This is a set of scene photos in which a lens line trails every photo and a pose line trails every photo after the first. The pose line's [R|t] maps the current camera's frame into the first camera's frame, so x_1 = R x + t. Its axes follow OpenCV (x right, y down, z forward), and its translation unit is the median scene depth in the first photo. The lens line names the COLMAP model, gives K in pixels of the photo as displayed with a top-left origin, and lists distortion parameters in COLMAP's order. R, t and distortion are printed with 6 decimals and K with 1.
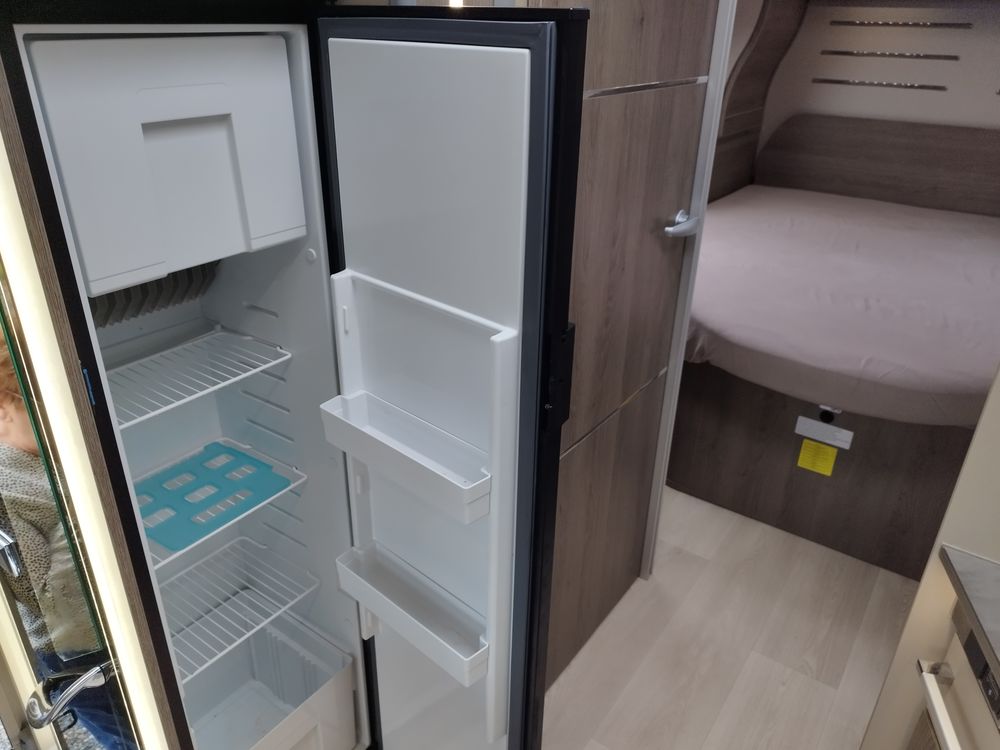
lens RADIAL K [[713.6, 0, 498.0], [0, 713.6, 375.5], [0, 0, 1]] dist [0.001289, -0.039678]
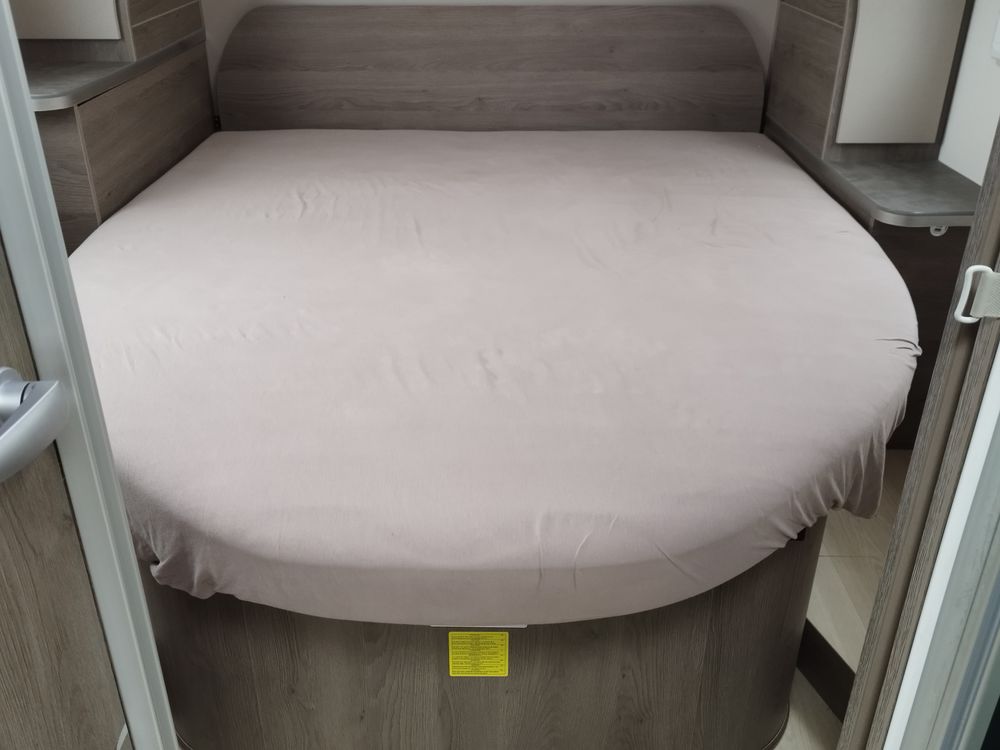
lens RADIAL K [[911.0, 0, 500.0], [0, 911.0, 375.0], [0, 0, 1]] dist [0.010905, -0.093539]
pose [[0.811275, -0.284076, 0.511012, 0.166630], [0.265827, 0.957683, 0.110359, -0.155727], [-0.520738, 0.046309, 0.852460, 0.388603]]
